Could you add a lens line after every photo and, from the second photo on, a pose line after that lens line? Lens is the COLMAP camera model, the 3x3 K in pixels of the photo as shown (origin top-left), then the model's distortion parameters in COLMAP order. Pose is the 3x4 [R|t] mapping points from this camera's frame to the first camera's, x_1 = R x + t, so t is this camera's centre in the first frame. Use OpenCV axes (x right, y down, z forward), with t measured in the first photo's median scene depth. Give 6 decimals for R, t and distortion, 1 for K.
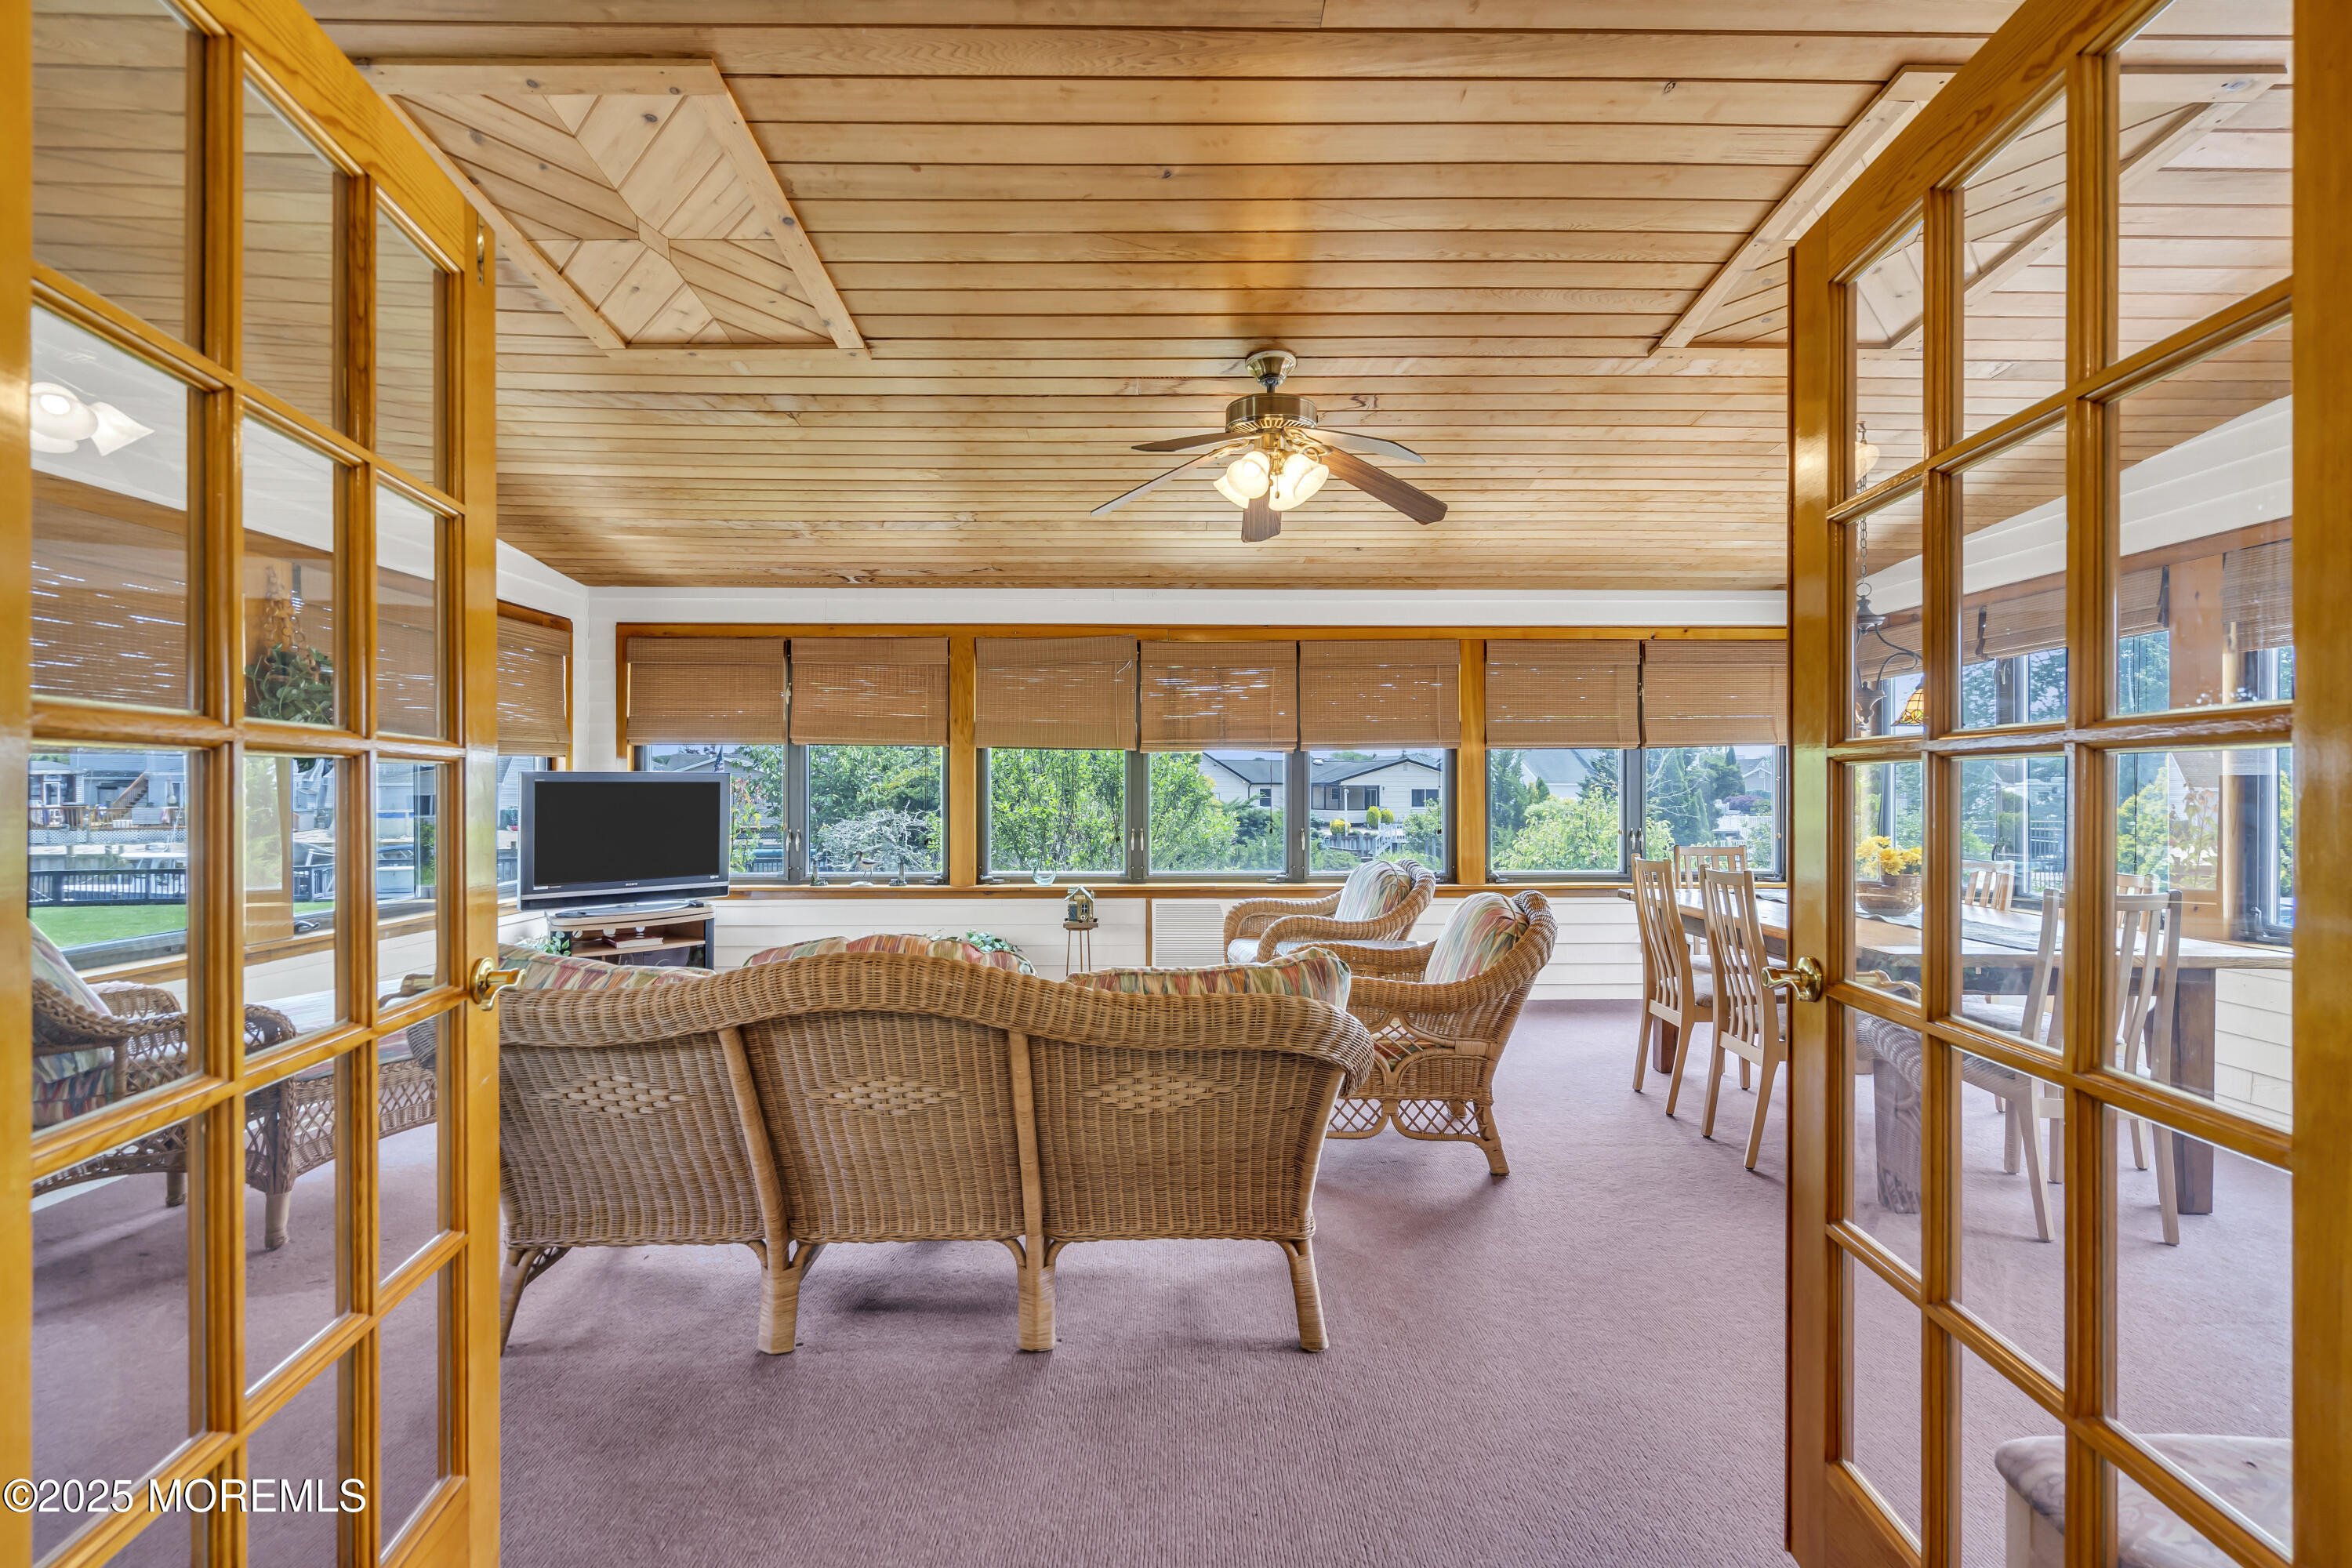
lens RADIAL K [[1081.8, 0, 1183.0], [0, 1081.8, 792.0], [0, 0, 1]] dist [0.001321, 0.000726]
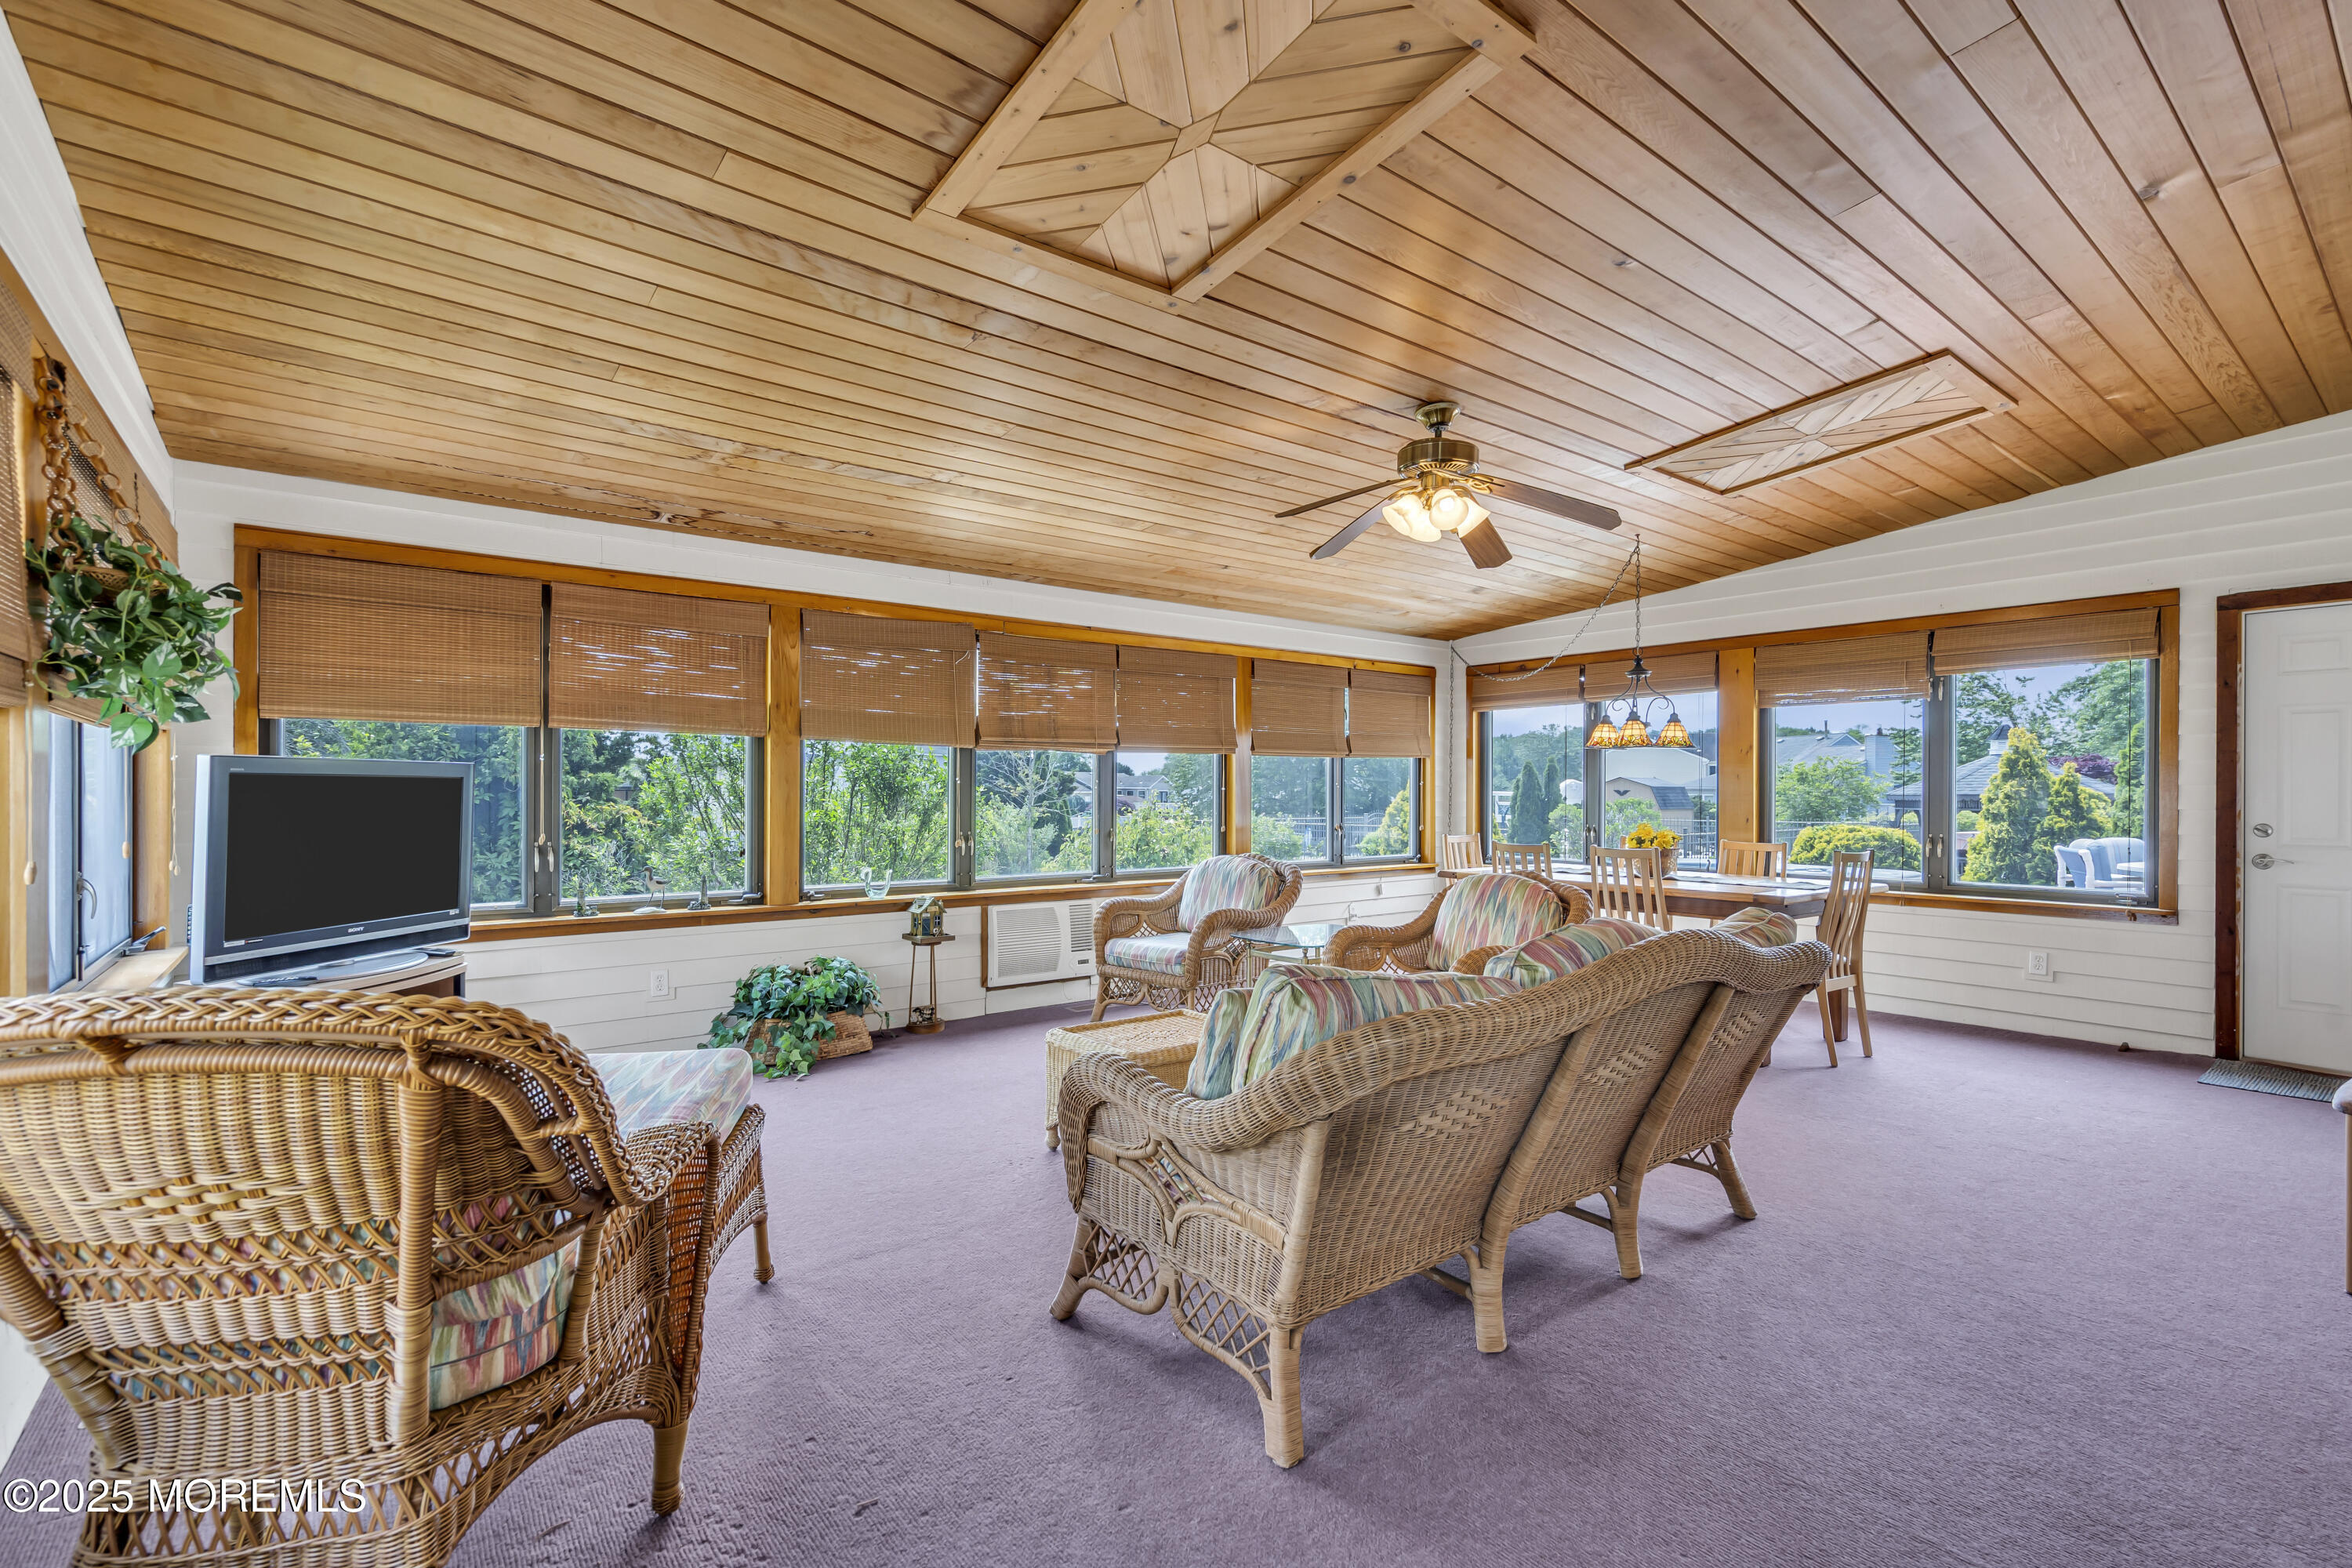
lens RADIAL K [[1081.8, 0, 1183.0], [0, 1081.8, 792.0], [0, 0, 1]] dist [0.001321, 0.000726]
pose [[0.793087, 0.003556, 0.609098, -0.470837], [-0.001388, 0.999991, -0.004031, 0.003075], [-0.609106, 0.002352, 0.793085, 0.153689]]
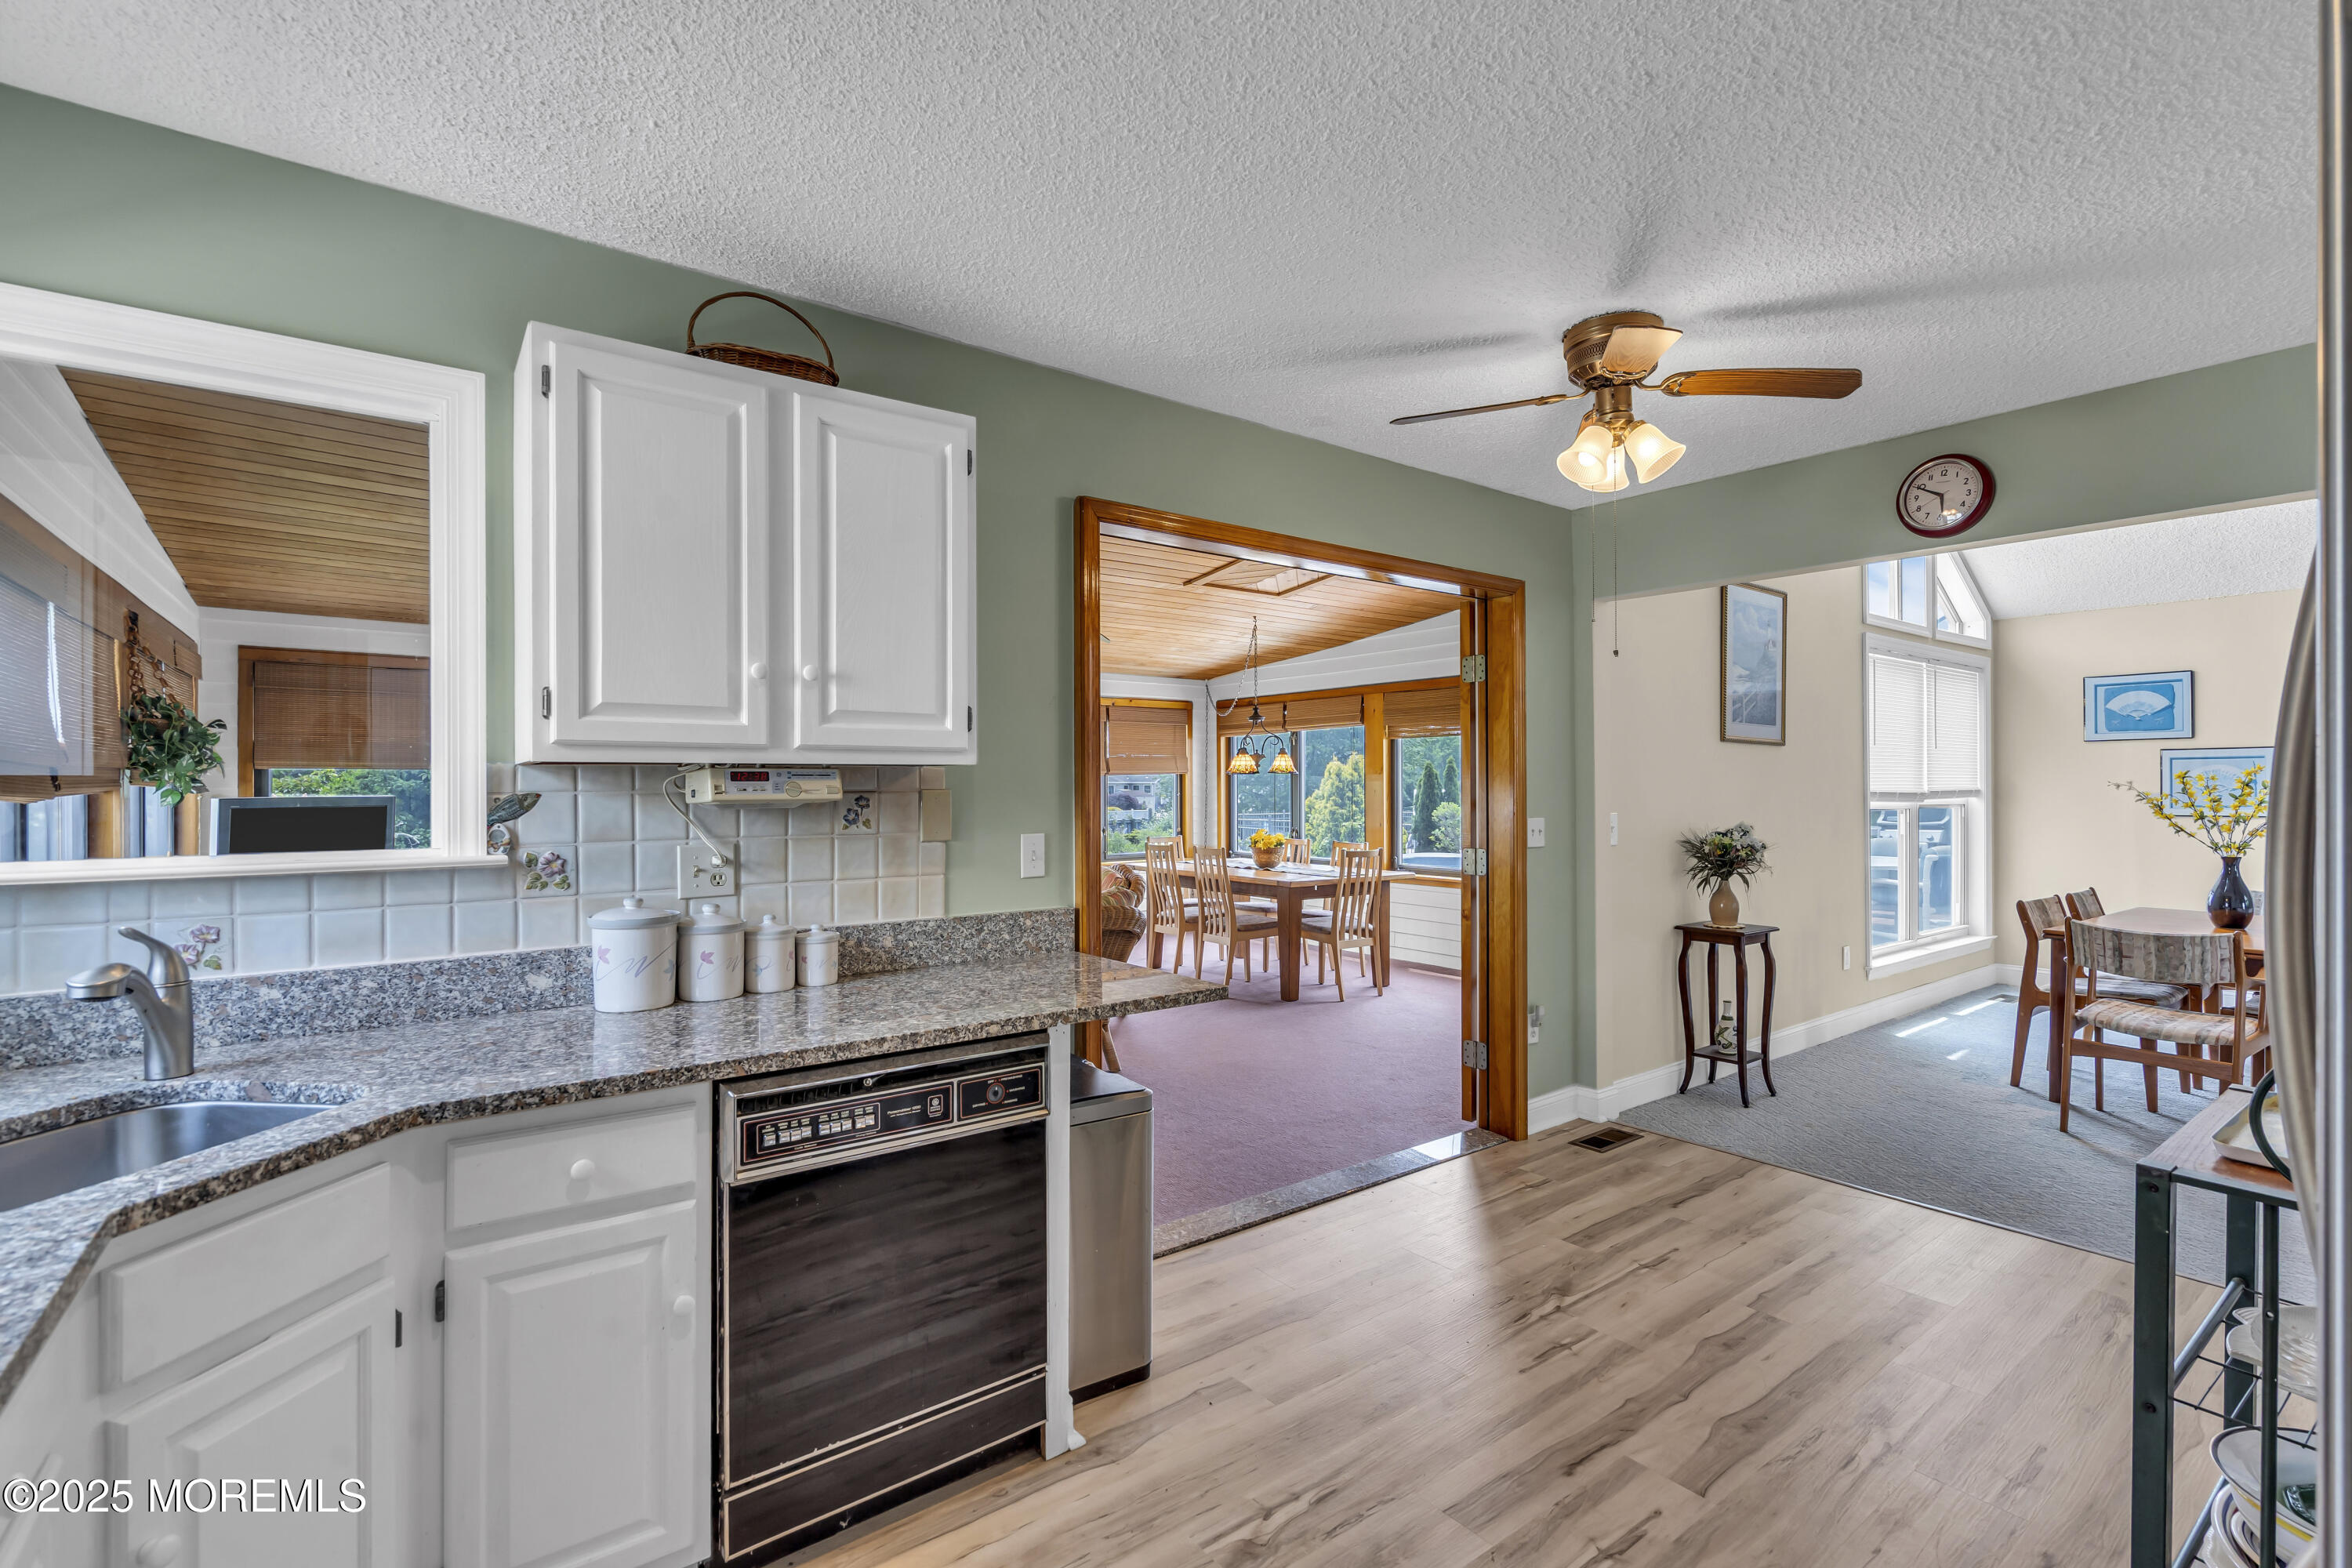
lens RADIAL K [[1062.2, 0, 1190.6], [0, 1062.2, 780.0], [0, 0, 1]] dist [-0.001452, -0.000202]
pose [[0.799089, 0.001718, 0.601210, -0.412727], [0.006251, 0.999918, -0.011166, -0.016998], [-0.601180, 0.012681, 0.799013, -0.303760]]
